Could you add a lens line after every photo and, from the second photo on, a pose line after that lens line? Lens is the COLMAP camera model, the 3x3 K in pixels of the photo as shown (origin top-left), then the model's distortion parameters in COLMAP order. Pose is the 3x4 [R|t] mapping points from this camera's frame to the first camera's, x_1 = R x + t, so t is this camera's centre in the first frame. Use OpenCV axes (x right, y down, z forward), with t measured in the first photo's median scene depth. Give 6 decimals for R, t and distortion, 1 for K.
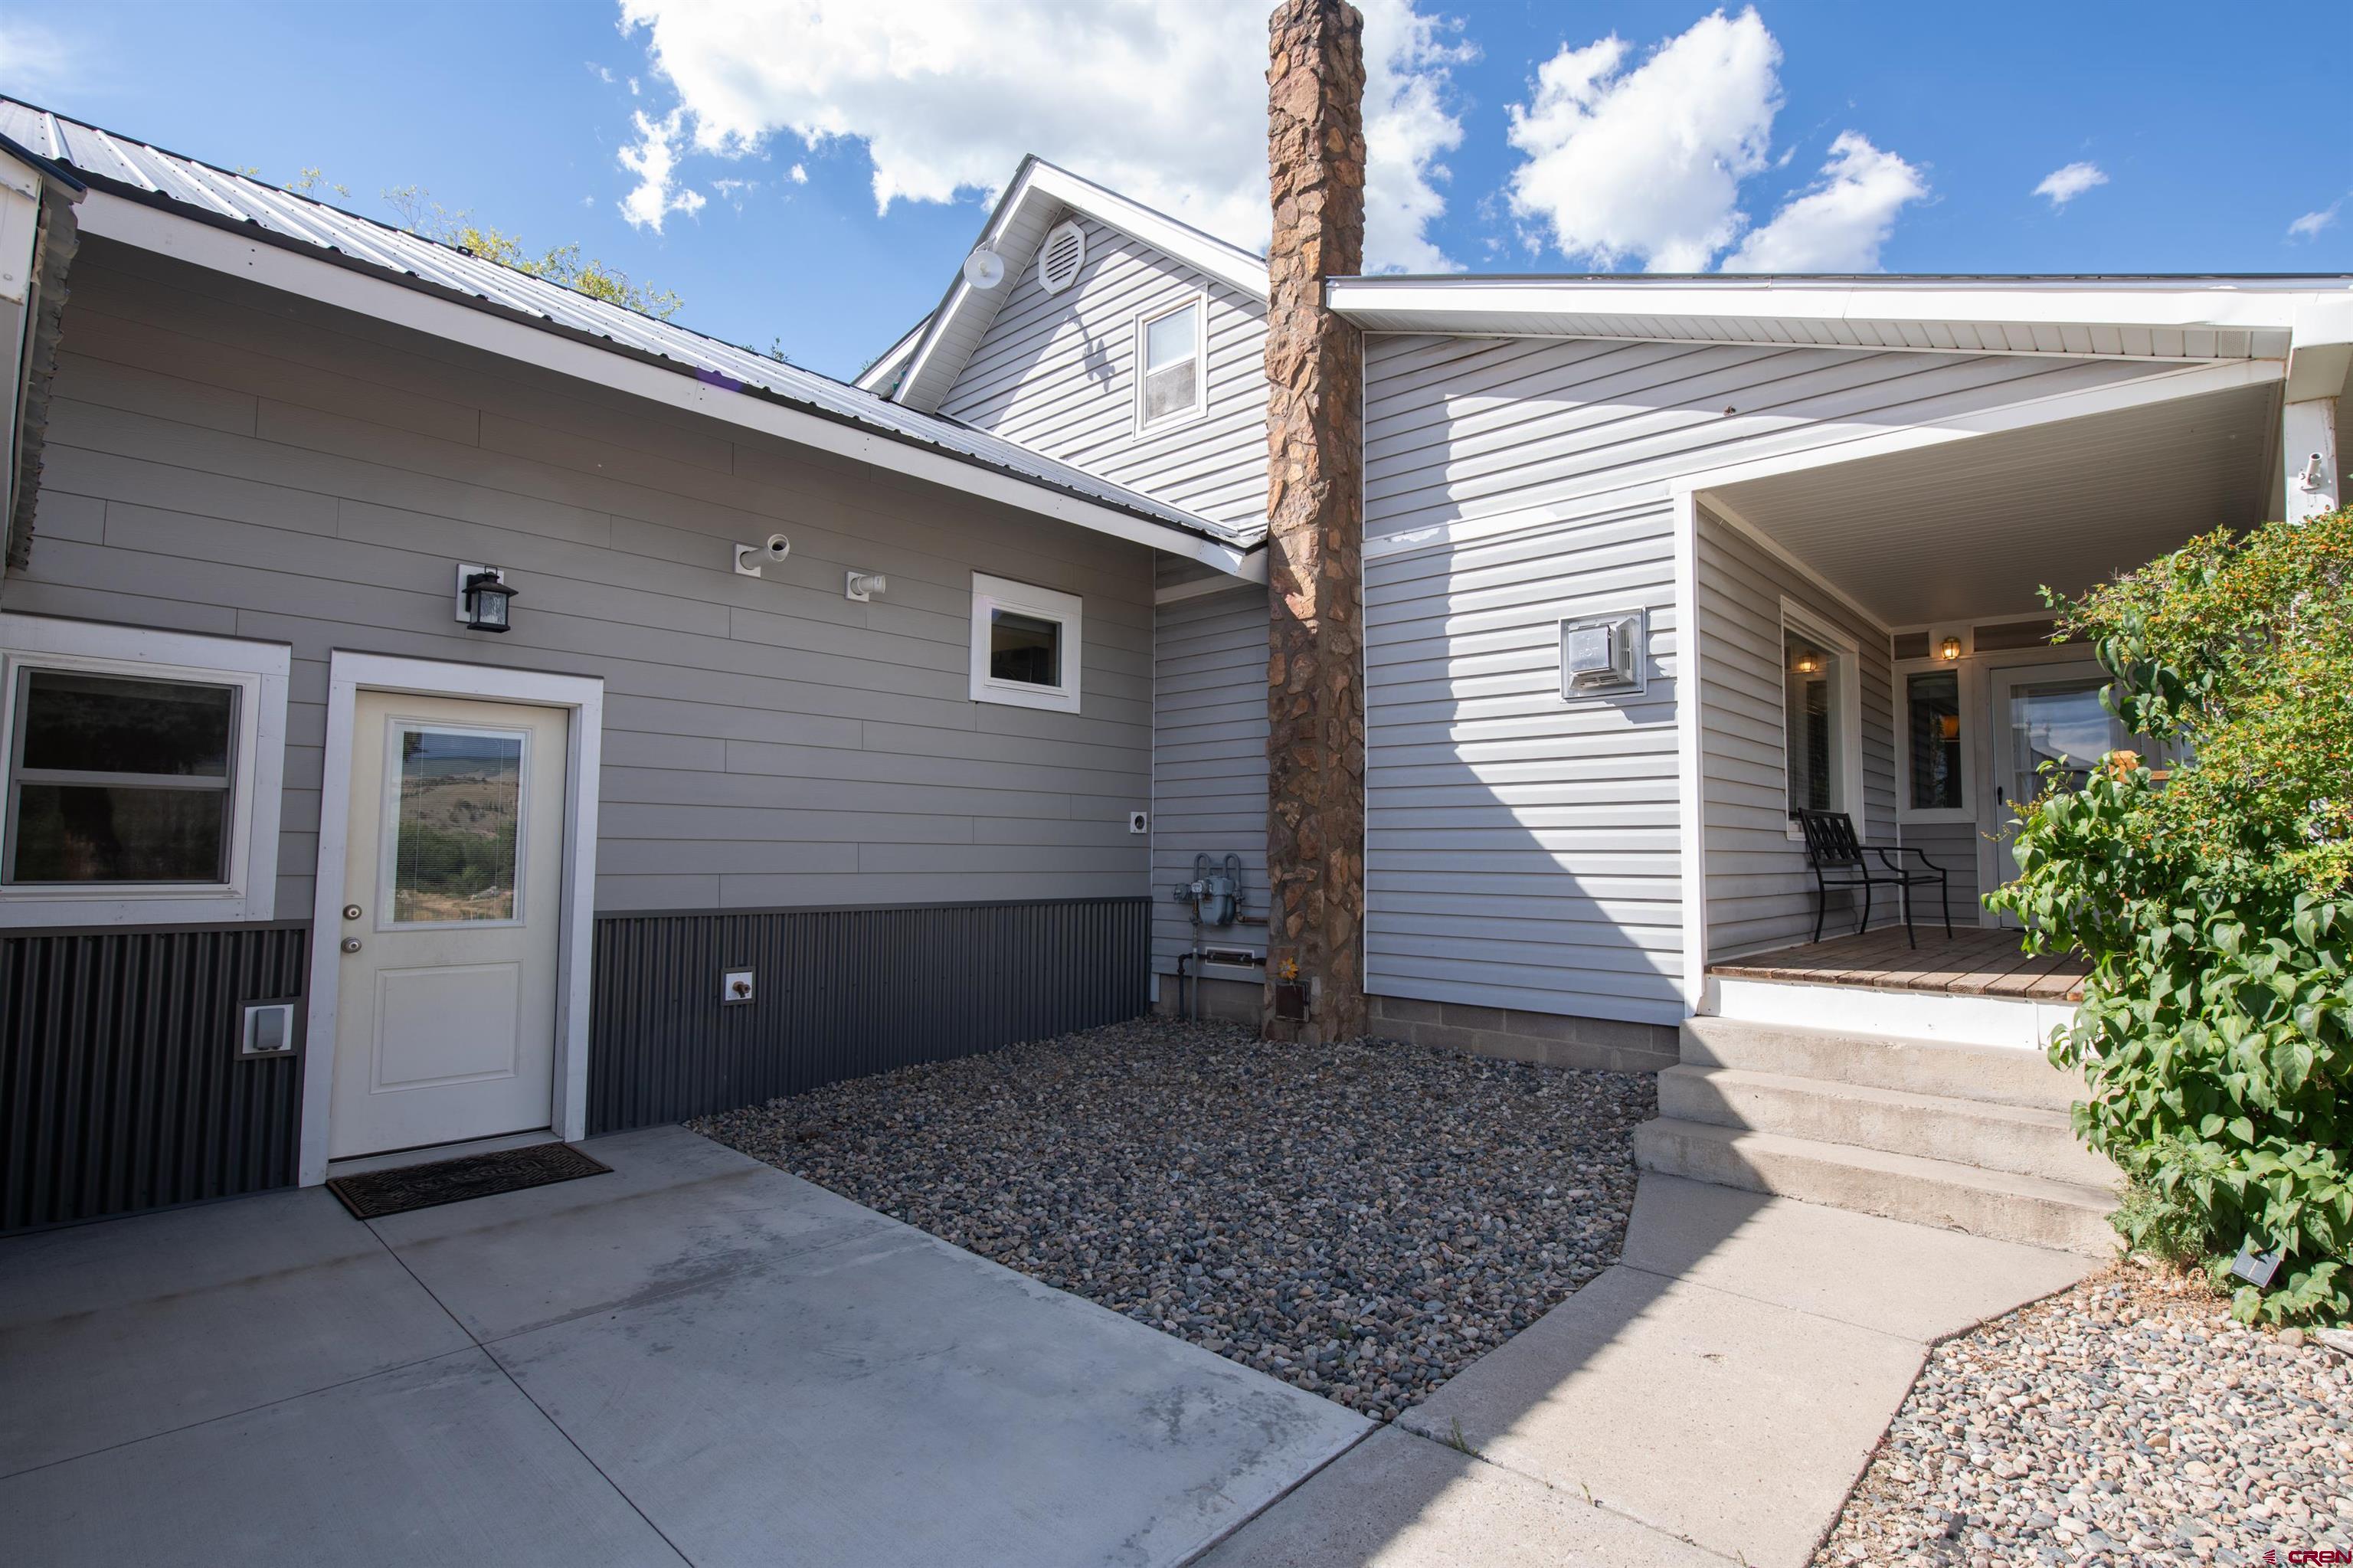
lens RADIAL K [[1126.7, 0, 1172.8], [0, 1126.7, 776.6], [0, 0, 1]] dist [-0.012386, -0.001111]
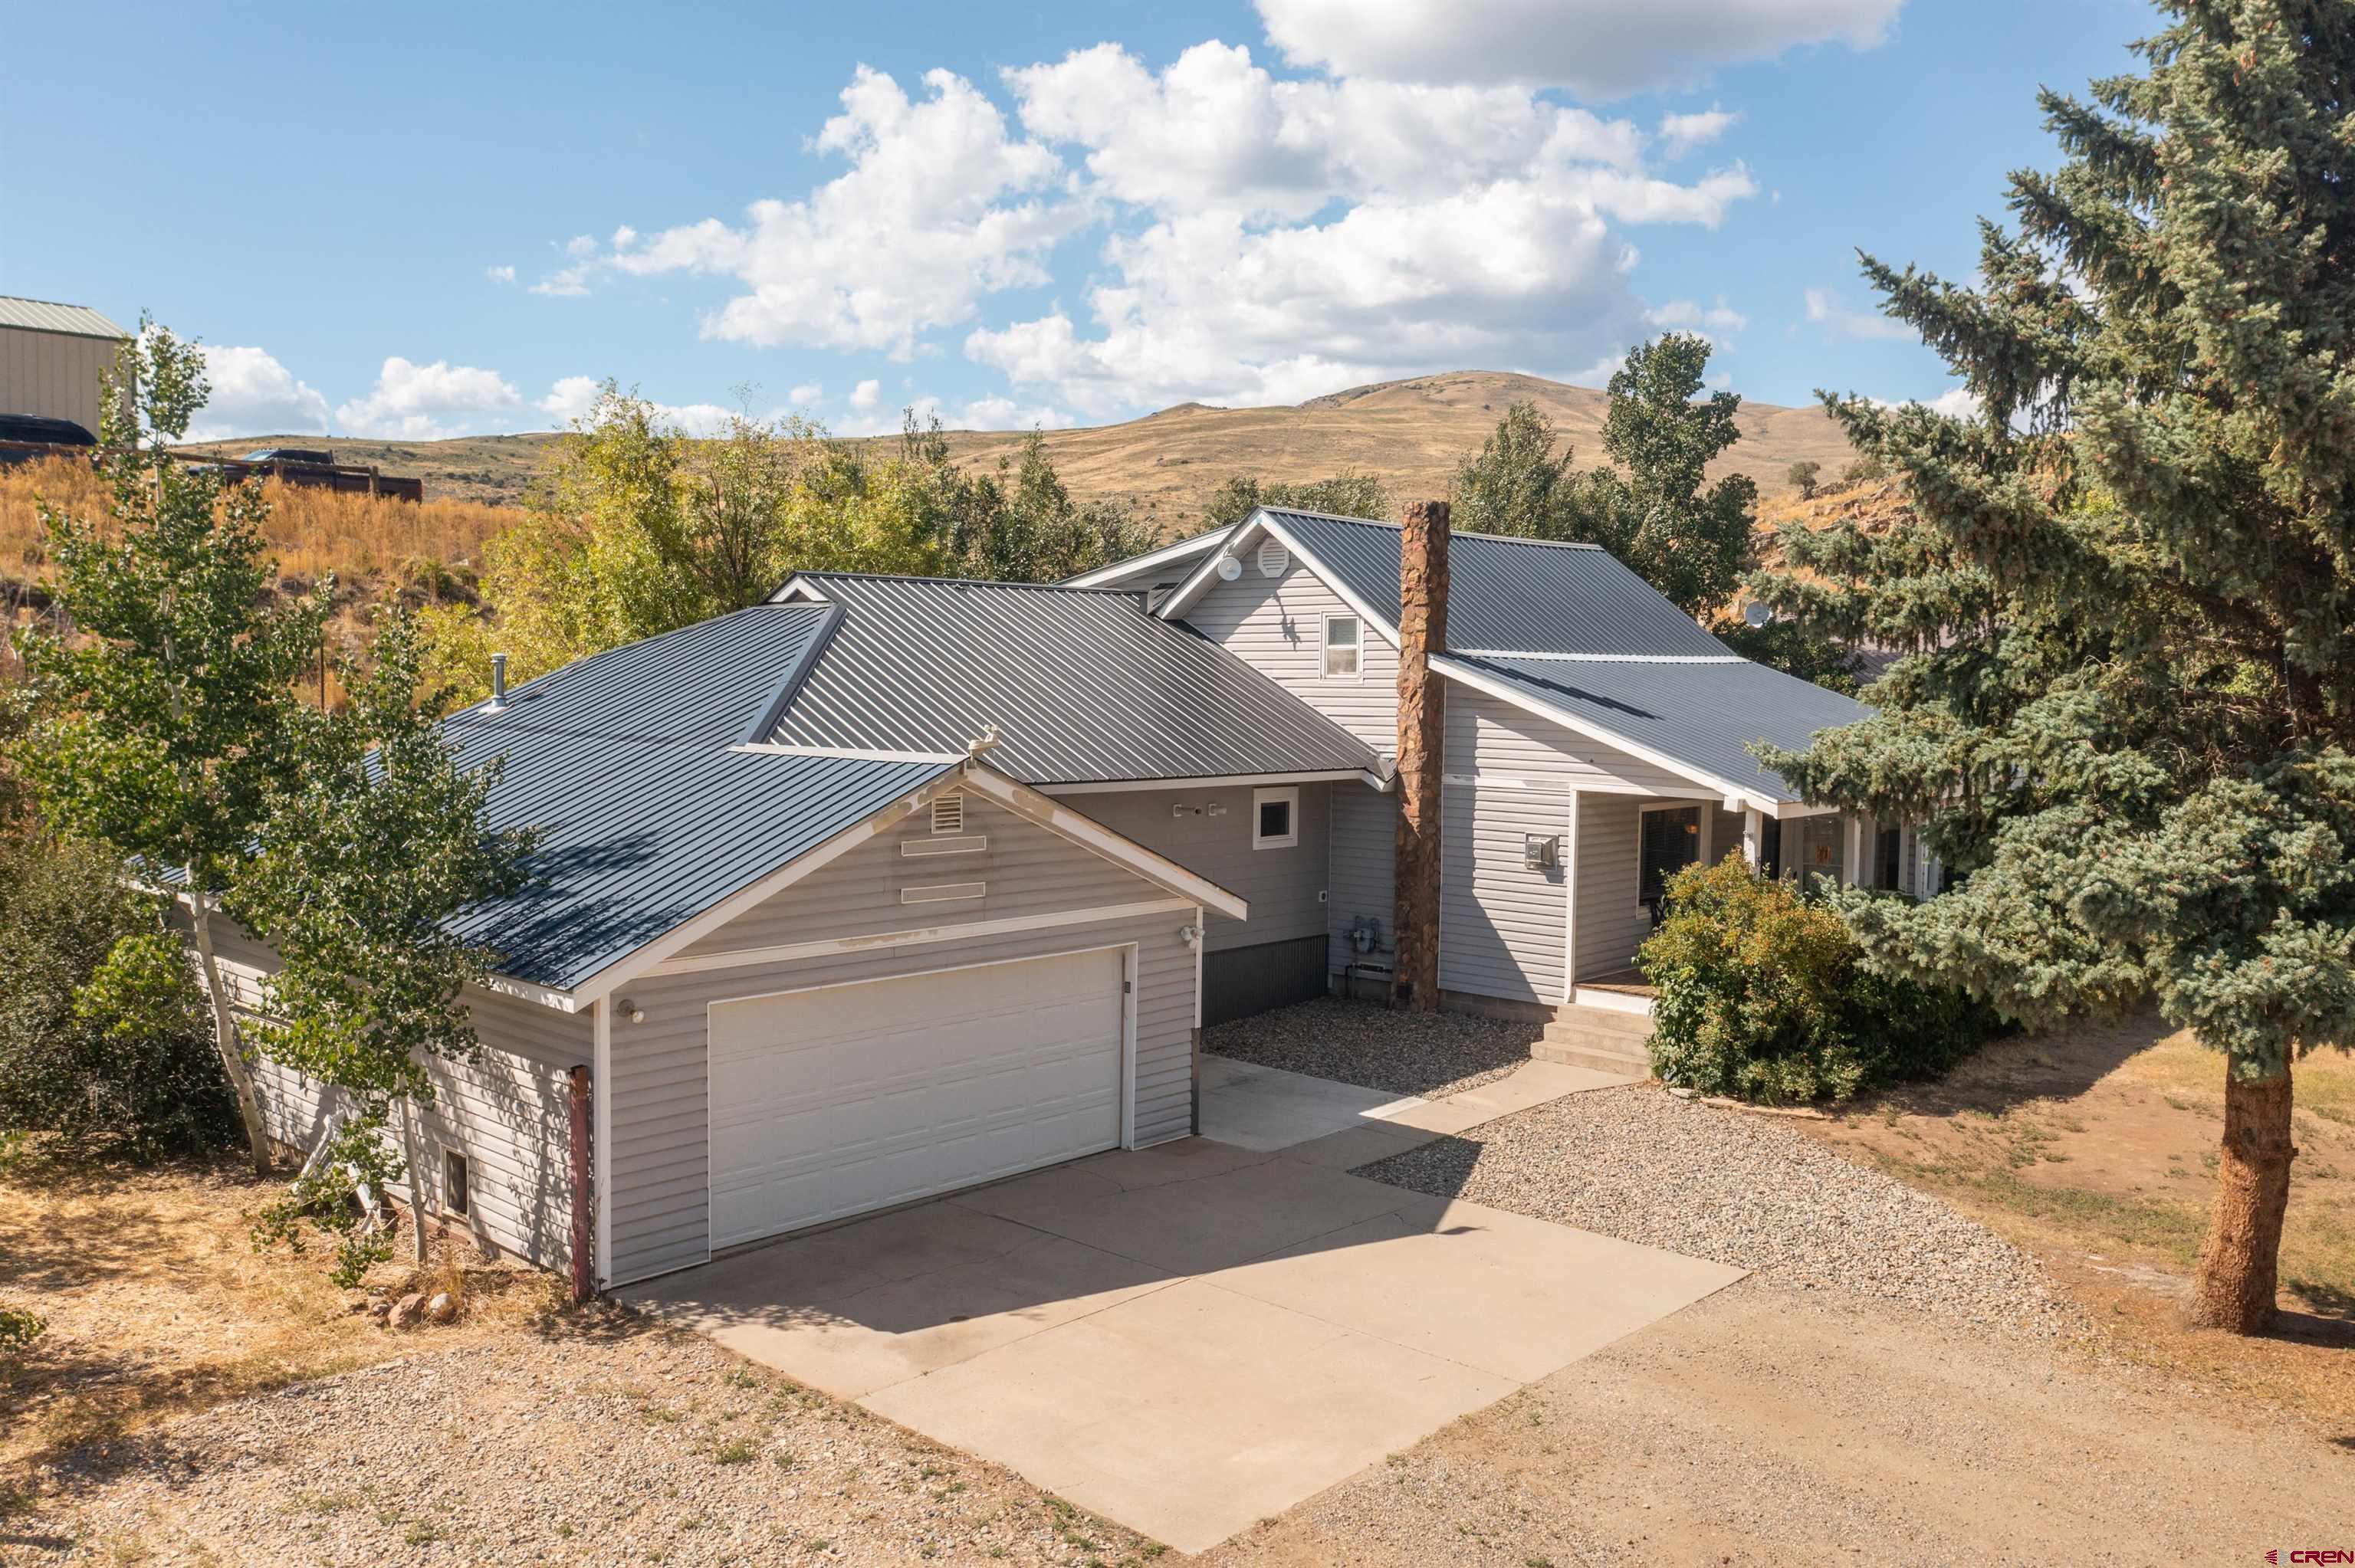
lens RADIAL K [[1836.6, 0, 1170.8], [0, 1836.6, 808.0], [0, 0, 1]] dist [-0.035707, -0.000177]
pose [[0.999992, 0.003890, 0.000259, -0.340596], [-0.003887, 0.990006, 0.140972, -0.638649], [0.000292, -0.140972, 0.990014, -2.415094]]
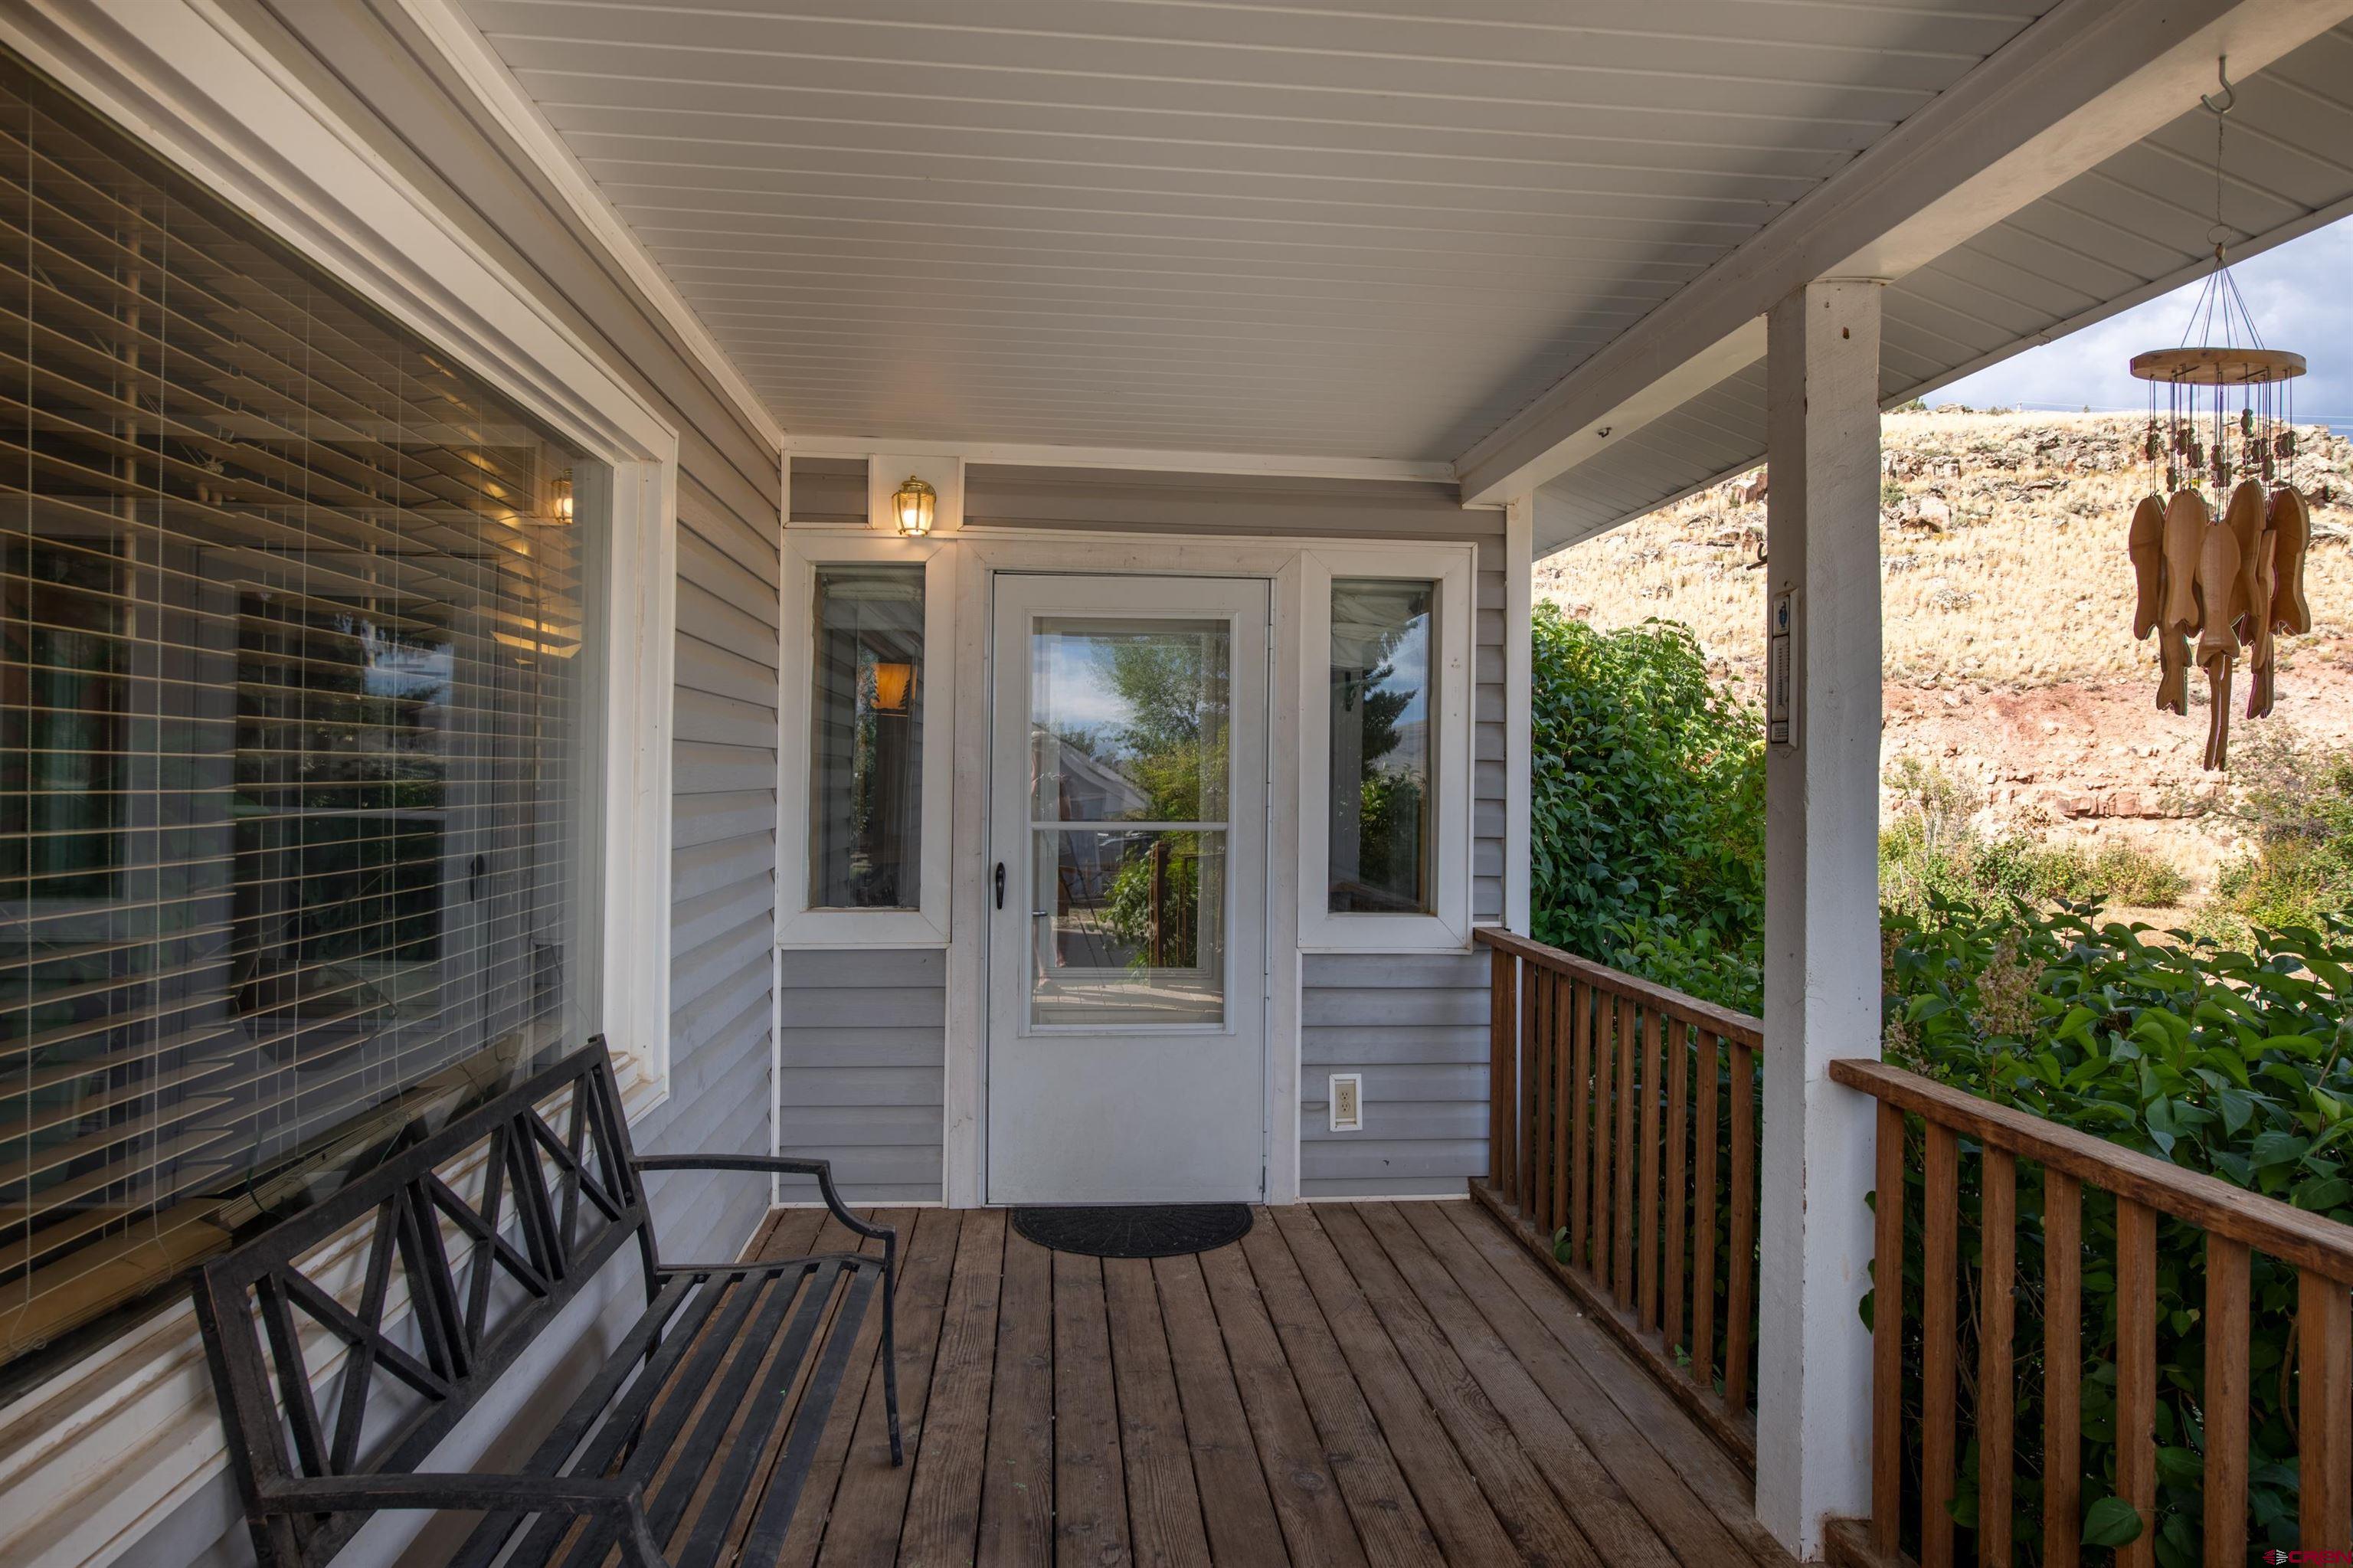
lens RADIAL K [[1350.6, 0, 1175.4], [0, 1350.6, 772.7], [0, 0, 1]] dist [0.000263, -0.000175]
pose [[0.665527, 0.003024, 0.746368, 0.542877], [-0.059927, 0.996980, 0.049397, -0.068448], [-0.743964, -0.077602, 0.663698, 0.823872]]
